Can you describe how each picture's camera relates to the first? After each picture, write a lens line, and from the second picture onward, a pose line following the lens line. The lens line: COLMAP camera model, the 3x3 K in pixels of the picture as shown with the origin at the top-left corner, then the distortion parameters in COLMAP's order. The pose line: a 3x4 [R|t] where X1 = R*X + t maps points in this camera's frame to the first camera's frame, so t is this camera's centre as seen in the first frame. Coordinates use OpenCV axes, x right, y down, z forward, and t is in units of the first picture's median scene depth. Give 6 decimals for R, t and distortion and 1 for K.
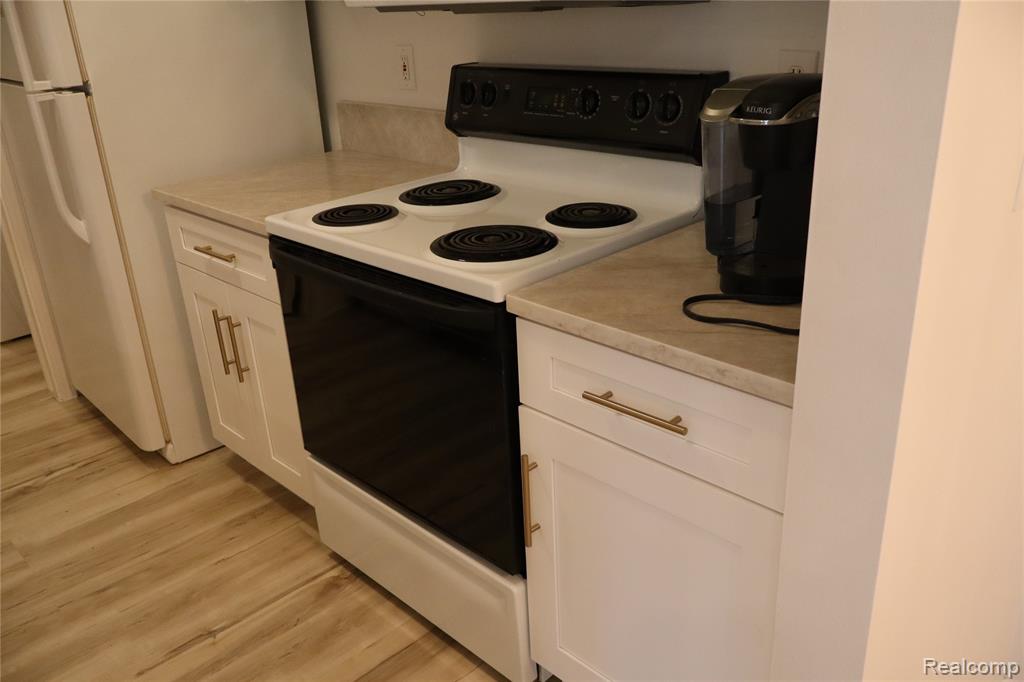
lens RADIAL K [[853.3, 0, 509.9], [0, 853.3, 341.9], [0, 0, 1]] dist [-0.005369, 0.010750]
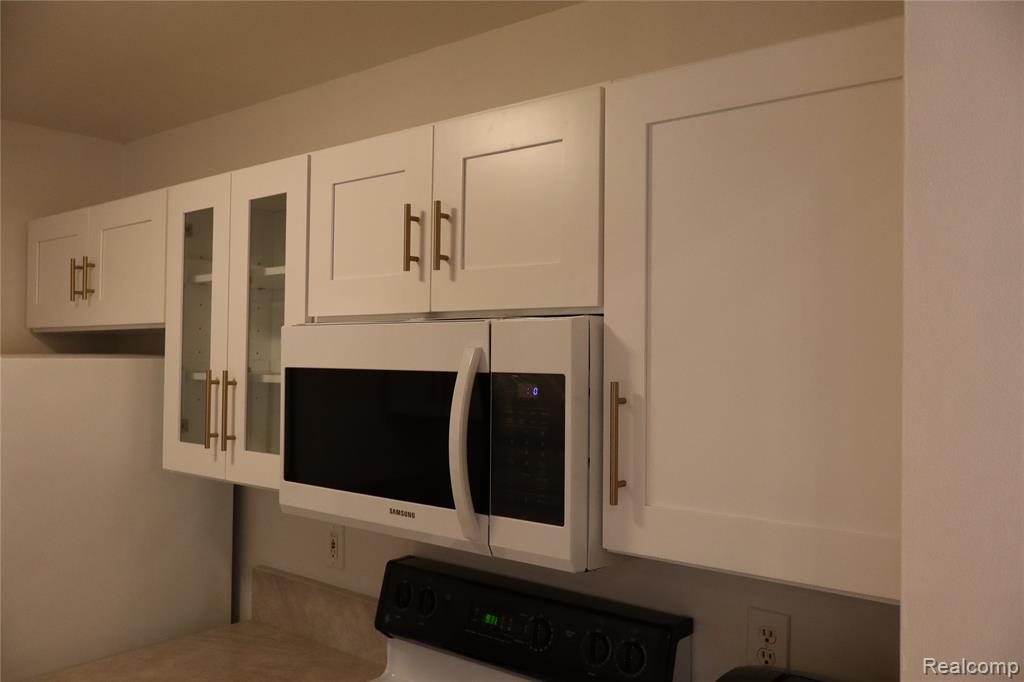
lens RADIAL K [[853.3, 0, 512.5], [0, 853.3, 347.5], [0, 0, 1]] dist [-0.005369, 0.010750]
pose [[0.992594, 0.064826, 0.102737, -0.041611], [-0.017307, 0.912550, -0.408598, -0.151874], [-0.120240, 0.403794, 0.906914, 0.040031]]
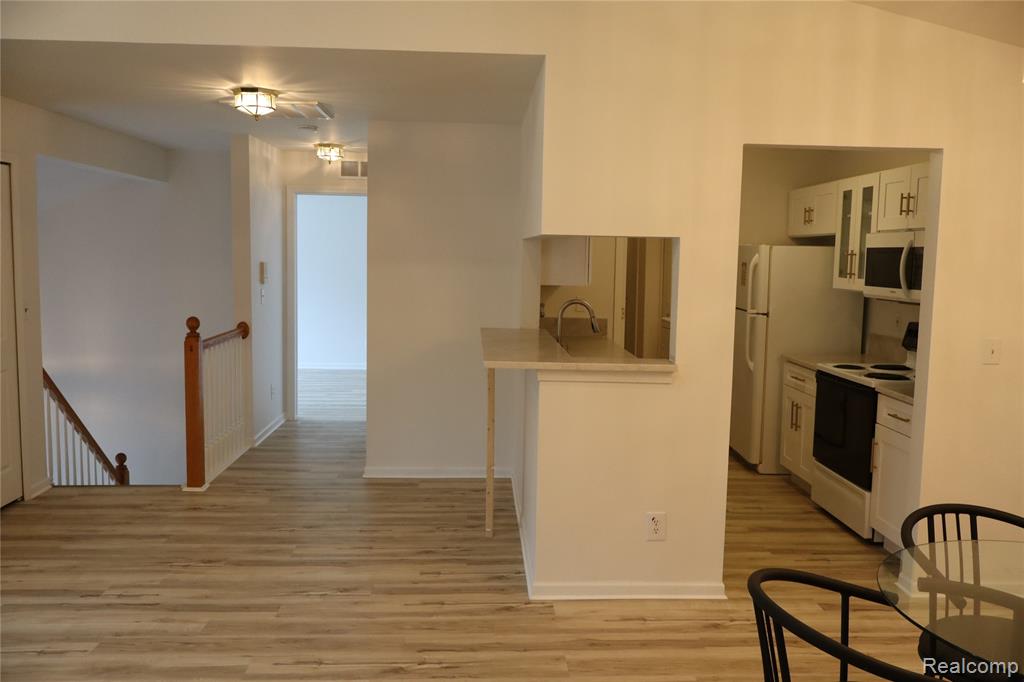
lens RADIAL K [[853.3, 0, 510.8], [0, 853.3, 342.3], [0, 0, 1]] dist [-0.005369, 0.010750]
pose [[0.743202, 0.127907, -0.656727, 0.689538], [-0.306945, 0.937351, -0.164800, 0.485023], [0.594504, 0.324059, 0.735901, -1.455035]]
